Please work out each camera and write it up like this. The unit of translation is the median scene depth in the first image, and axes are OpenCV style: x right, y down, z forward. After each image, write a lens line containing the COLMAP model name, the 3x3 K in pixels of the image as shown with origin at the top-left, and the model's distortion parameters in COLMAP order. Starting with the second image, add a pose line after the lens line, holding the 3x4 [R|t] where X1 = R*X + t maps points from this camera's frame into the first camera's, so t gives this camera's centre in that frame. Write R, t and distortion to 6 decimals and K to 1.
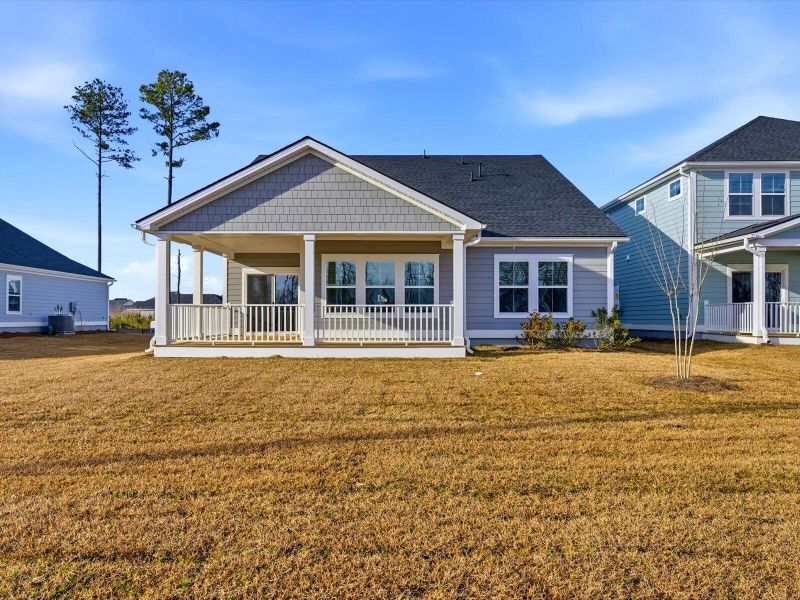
lens RADIAL K [[592.6, 0, 400.0], [0, 592.6, 300.0], [0, 0, 1]] dist [-0.006181, -0.001632]
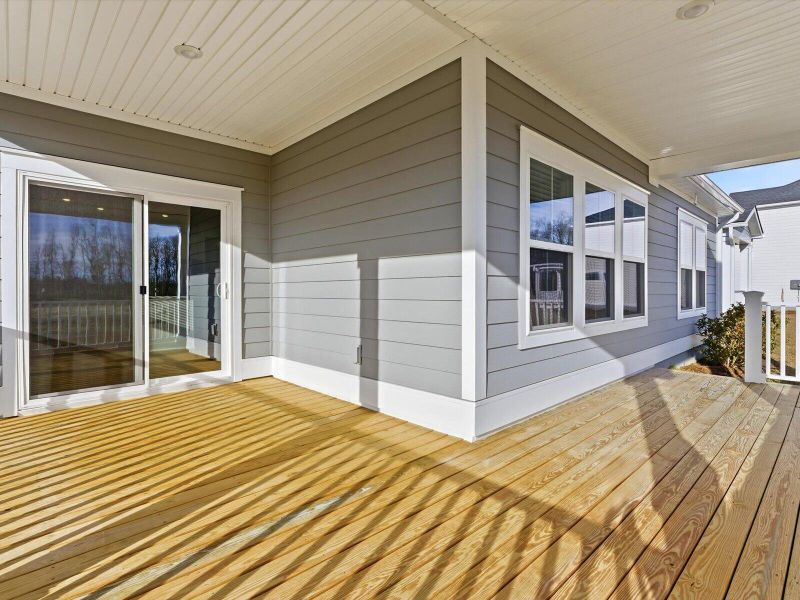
lens RADIAL K [[416.5, 0, 400.0], [0, 416.5, 300.0], [0, 0, 1]] dist [-0.000152, 0.001024]
pose [[0.725147, -0.016845, 0.688388, -0.304849], [-0.015370, 0.999056, 0.040638, -0.000814], [-0.688422, -0.040049, 0.724204, 0.857817]]
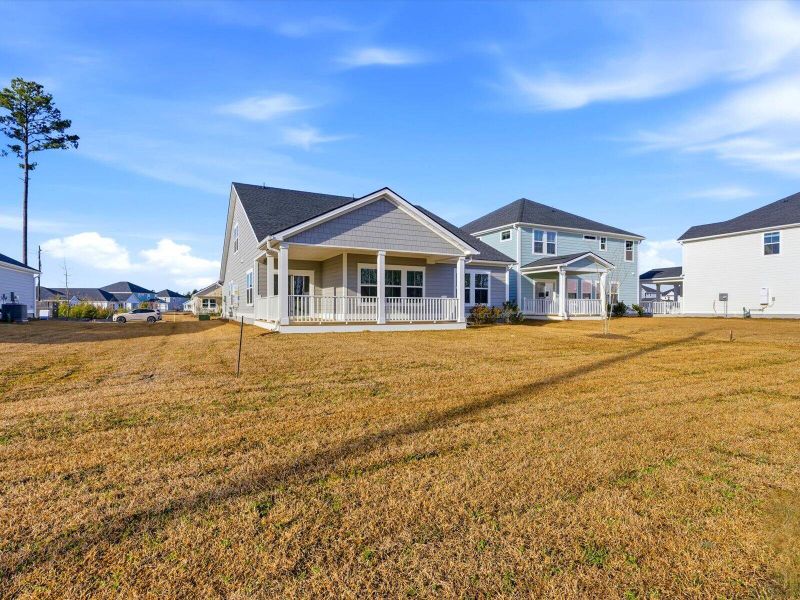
lens RADIAL K [[416.5, 0, 400.0], [0, 416.5, 300.0], [0, 0, 1]] dist [-0.000152, 0.001024]
pose [[0.892003, 0.009949, 0.451920, -0.493010], [-0.014055, 0.999885, 0.005731, 0.007636], [-0.451810, -0.011464, 0.892040, 0.013473]]
